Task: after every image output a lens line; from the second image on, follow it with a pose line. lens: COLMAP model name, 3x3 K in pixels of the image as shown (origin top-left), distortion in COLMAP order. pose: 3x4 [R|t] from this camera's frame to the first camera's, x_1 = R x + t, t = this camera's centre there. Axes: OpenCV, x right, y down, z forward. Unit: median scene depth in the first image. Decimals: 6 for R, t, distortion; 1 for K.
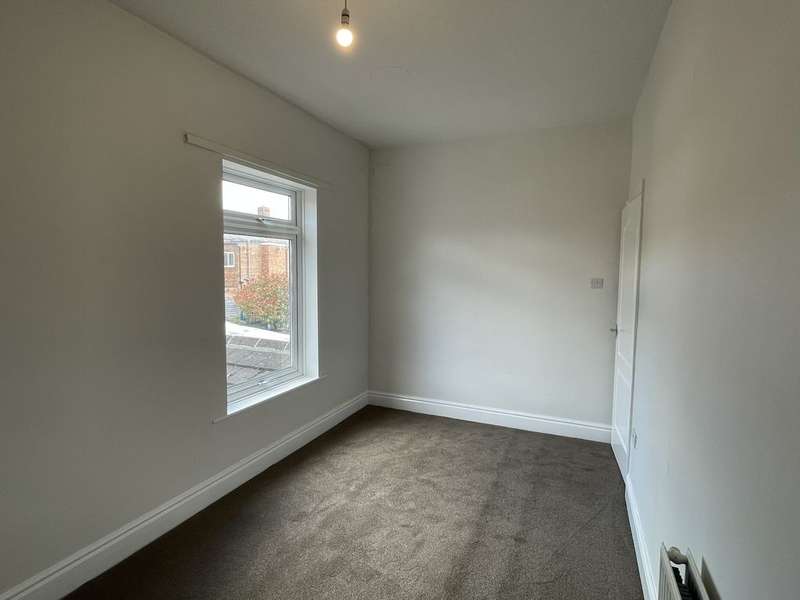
lens RADIAL K [[407.2, 0, 403.0], [0, 407.2, 302.6], [0, 0, 1]] dist [0.006039, 0.000229]
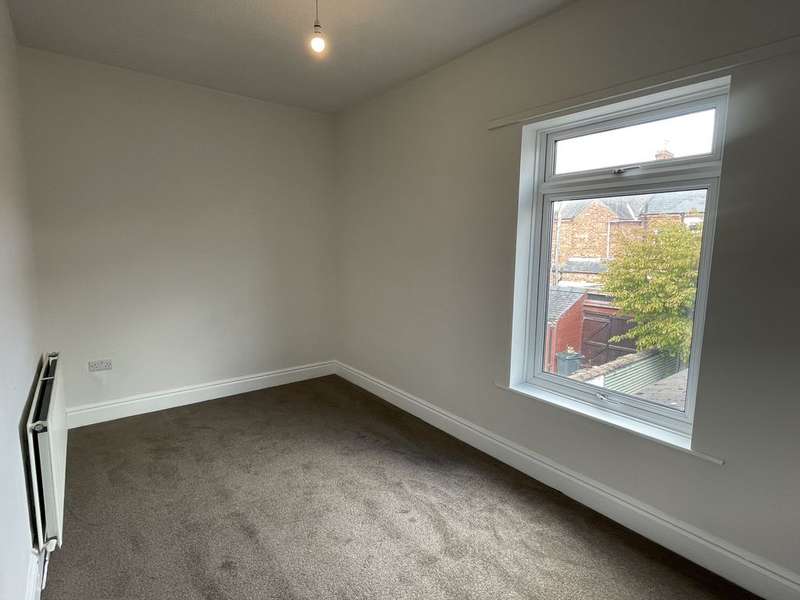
lens RADIAL K [[407.2, 0, 403.7], [0, 407.2, 291.8], [0, 0, 1]] dist [0.006039, 0.000229]
pose [[-0.461749, 0.101476, -0.881187, 0.497488], [-0.083371, 0.984072, 0.157011, -0.084223], [0.883084, 0.145965, -0.445934, 1.081316]]
